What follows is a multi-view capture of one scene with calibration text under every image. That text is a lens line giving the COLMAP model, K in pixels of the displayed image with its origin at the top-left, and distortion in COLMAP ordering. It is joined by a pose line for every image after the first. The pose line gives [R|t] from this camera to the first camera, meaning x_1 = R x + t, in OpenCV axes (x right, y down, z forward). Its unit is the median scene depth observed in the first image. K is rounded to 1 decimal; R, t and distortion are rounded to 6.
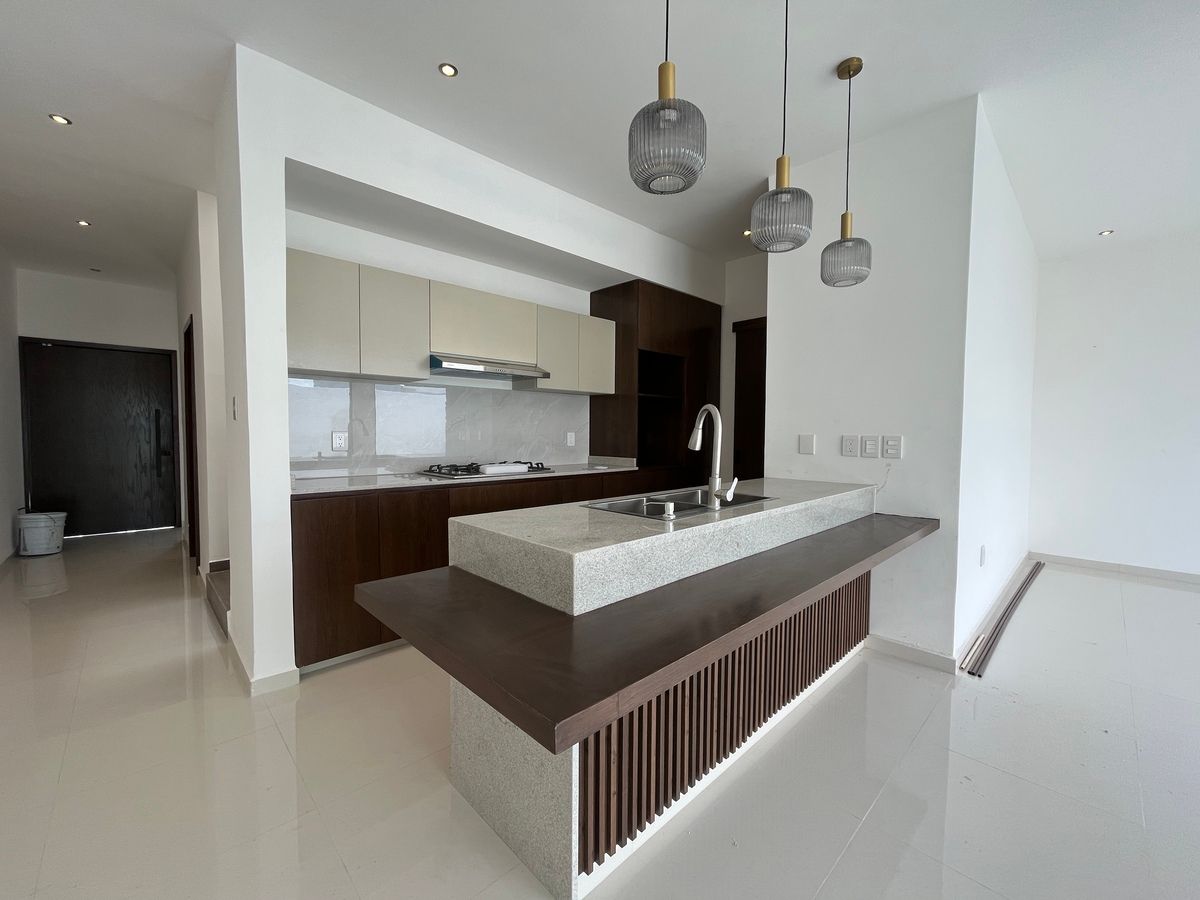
lens RADIAL K [[489.8, 0, 601.6], [0, 489.8, 446.5], [0, 0, 1]] dist [-0.003962, 0.000944]
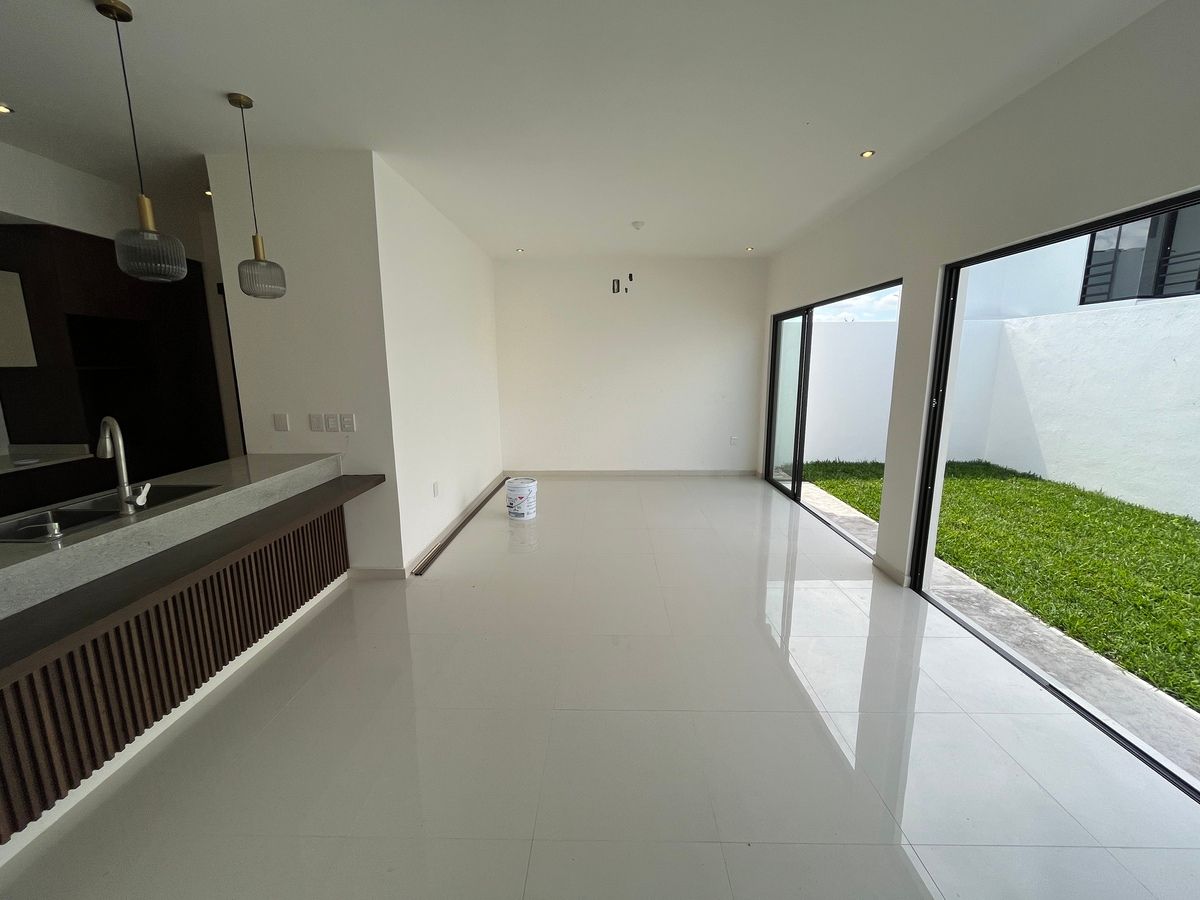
lens RADIAL K [[489.8, 0, 597.4], [0, 489.8, 449.8], [0, 0, 1]] dist [-0.003962, 0.000944]
pose [[0.709741, -0.132439, 0.691901, 0.167794], [0.031738, 0.987183, 0.156403, -0.107521], [-0.703747, -0.089046, 0.704848, -0.354531]]
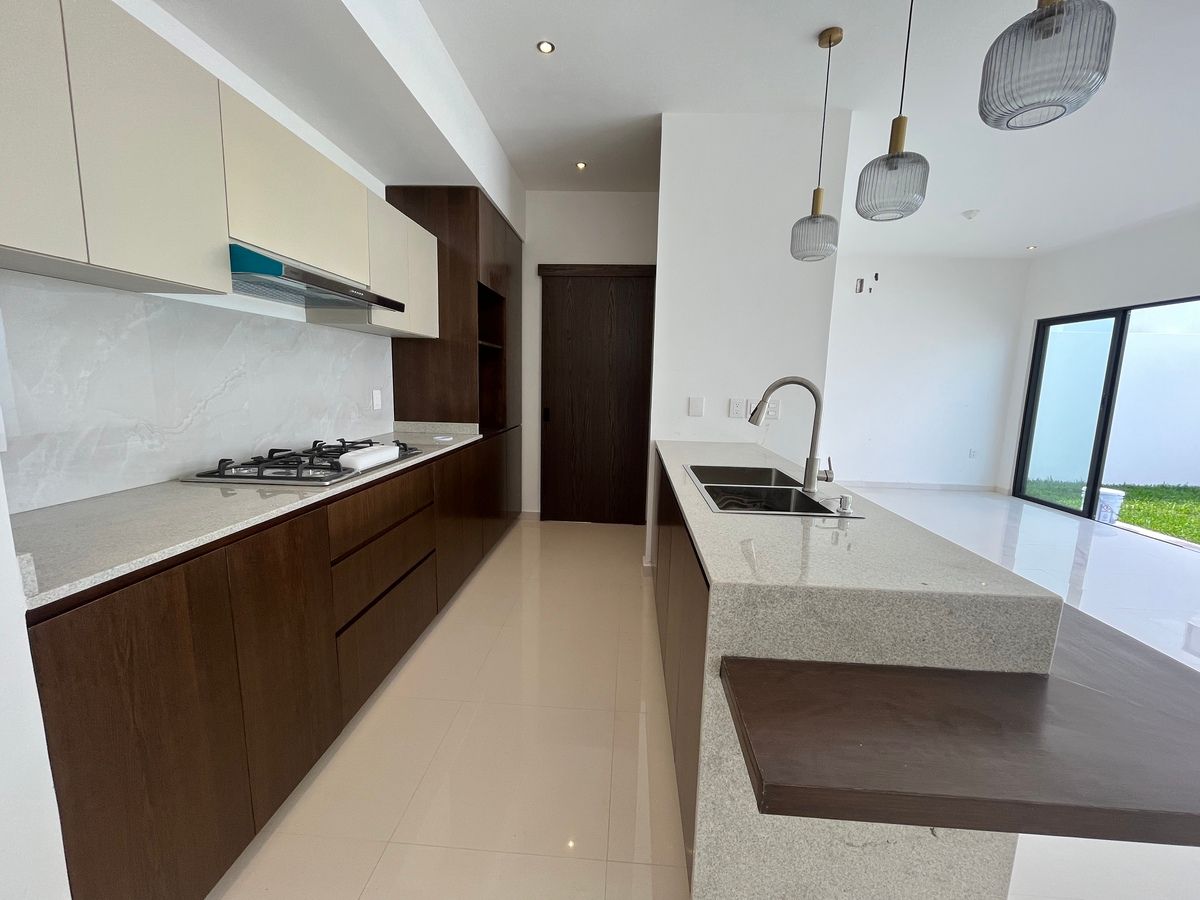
lens RADIAL K [[489.8, 0, 594.4], [0, 489.8, 446.7], [0, 0, 1]] dist [-0.003962, 0.000944]
pose [[0.739616, -0.080921, 0.668146, -0.495450], [0.001740, 0.992972, 0.118335, -0.048908], [-0.673026, -0.086361, 0.734559, 0.432440]]
